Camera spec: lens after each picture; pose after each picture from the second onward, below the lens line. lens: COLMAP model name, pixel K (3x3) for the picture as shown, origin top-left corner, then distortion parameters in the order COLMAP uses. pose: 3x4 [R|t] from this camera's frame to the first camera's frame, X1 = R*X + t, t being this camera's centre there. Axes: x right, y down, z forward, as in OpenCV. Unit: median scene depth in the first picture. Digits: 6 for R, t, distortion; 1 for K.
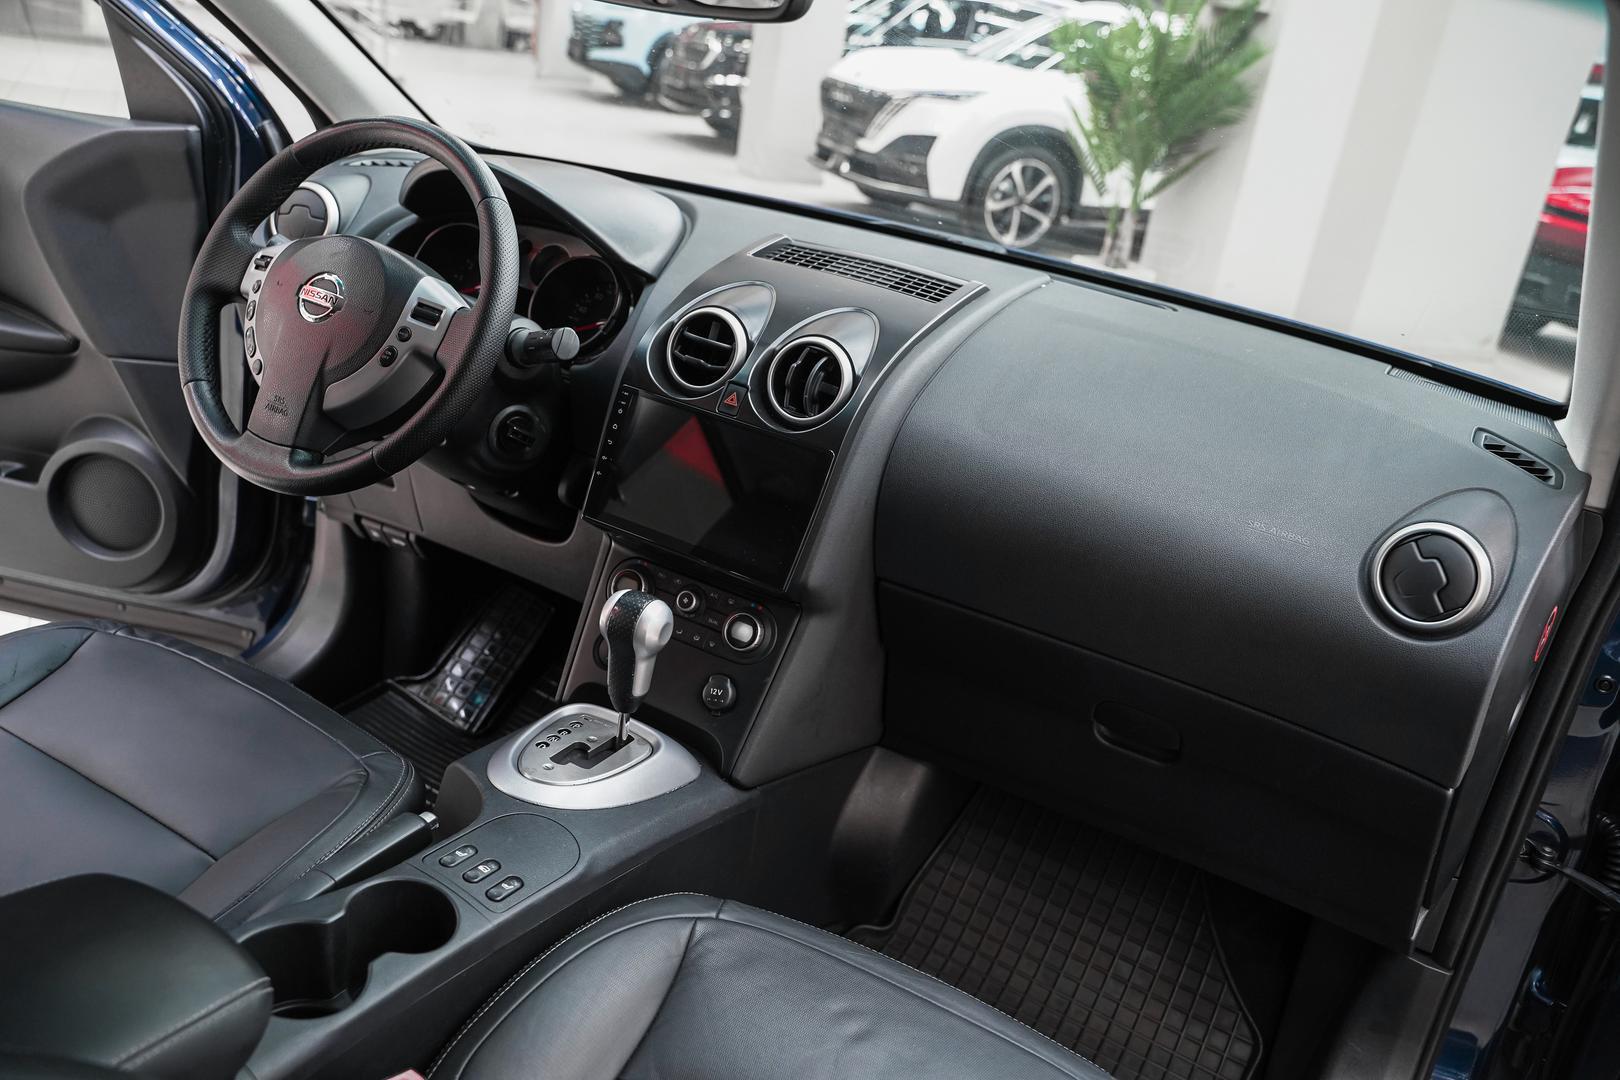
lens RADIAL K [[1305.5, 0, 813.3], [0, 1305.5, 540.8], [0, 0, 1]] dist [-0.014818, 0.001710]
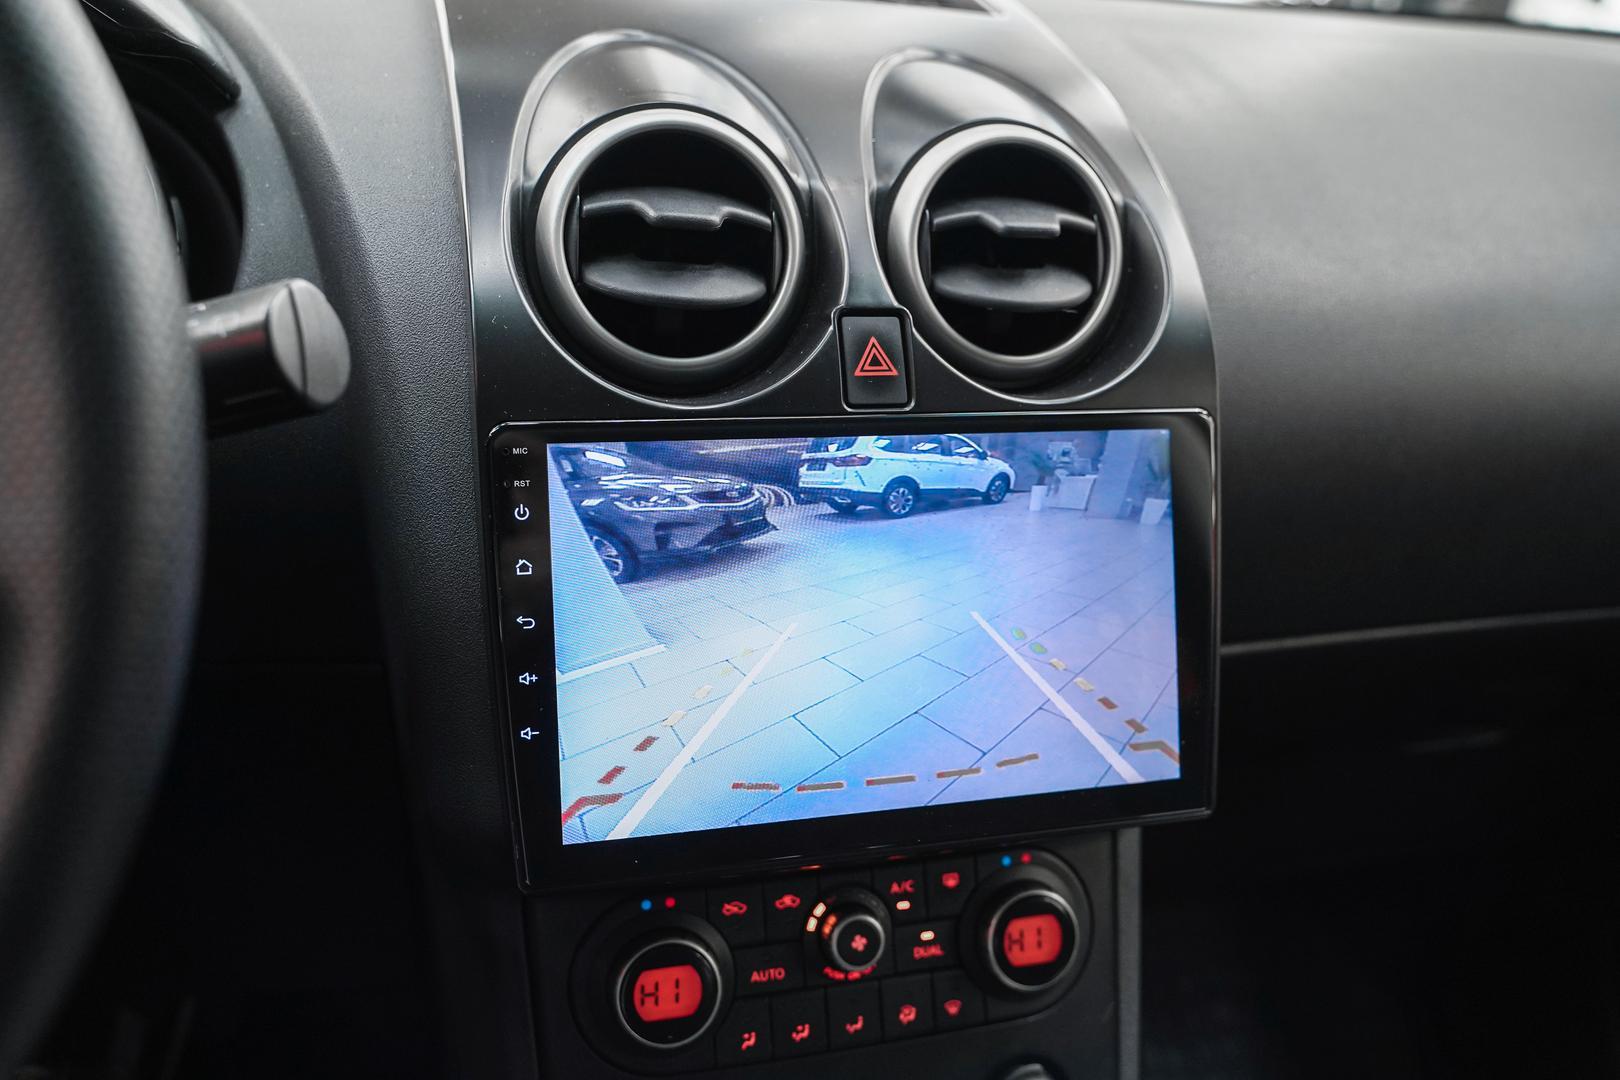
lens RADIAL K [[1305.5, 0, 813.3], [0, 1305.5, 540.8], [0, 0, 1]] dist [-0.014818, 0.001710]
pose [[0.718731, -0.369103, 0.589227, -0.232890], [0.296916, 0.929235, 0.219916, -0.116952], [-0.628702, 0.016890, 0.777463, 0.612700]]
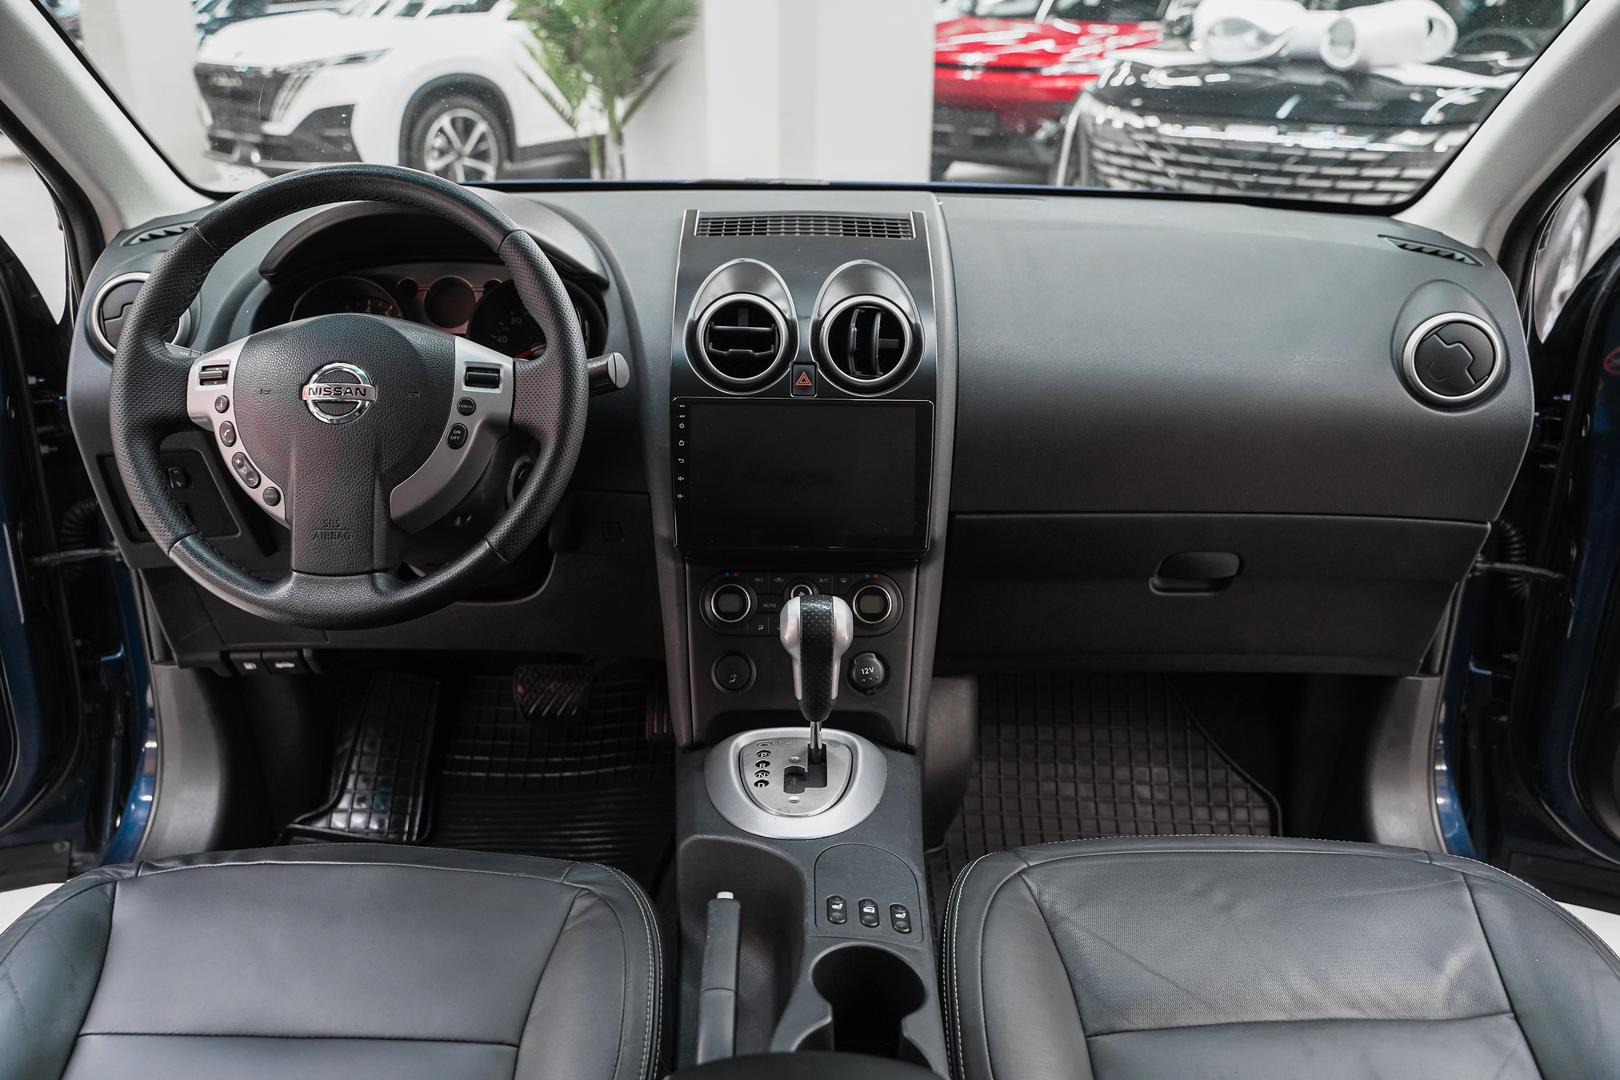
lens RADIAL K [[1305.5, 0, 813.3], [0, 1305.5, 540.8], [0, 0, 1]] dist [-0.014818, 0.001710]
pose [[0.868783, -0.312438, 0.384187, -0.378539], [0.294164, 0.949729, 0.107153, -0.078757], [-0.398352, 0.019922, 0.917016, 0.091503]]
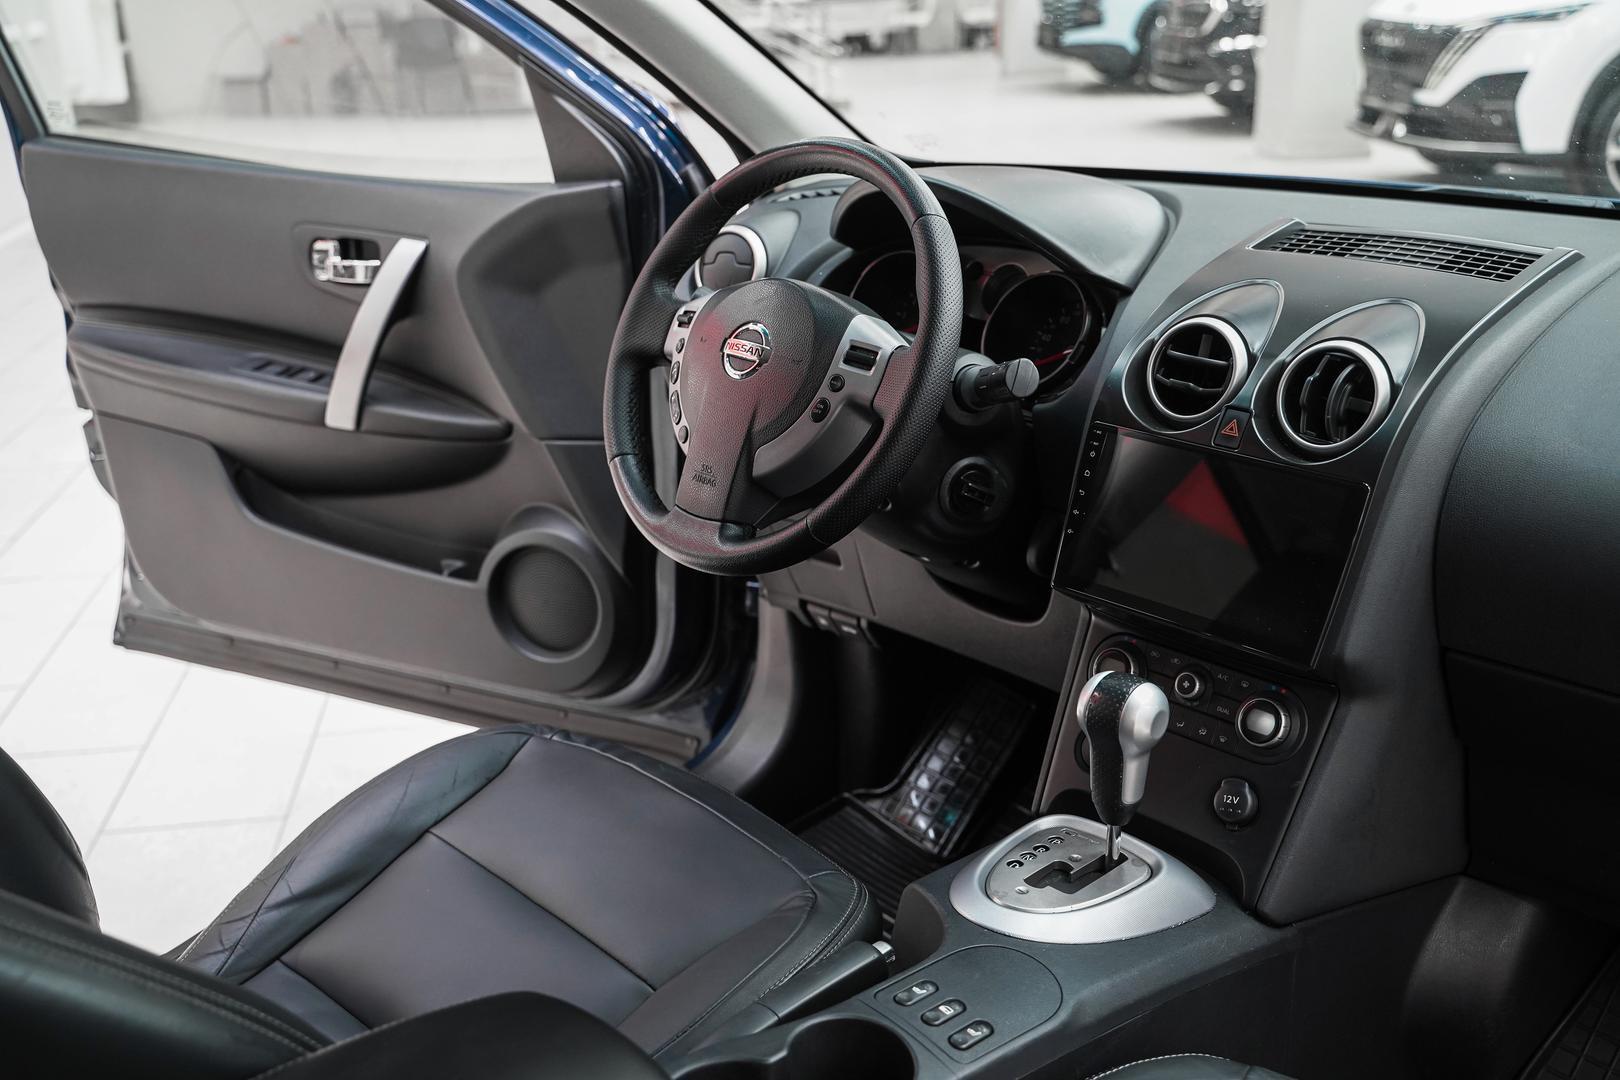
lens RADIAL K [[1618.4, 0, 795.7], [0, 1618.4, 536.0], [0, 0, 1]] dist [-0.010847, 0.022703]
pose [[0.937707, -0.056551, -0.342794, 0.018562], [0.035932, 0.997158, -0.066211, 0.010243], [0.345564, 0.049769, 0.937074, -0.009439]]
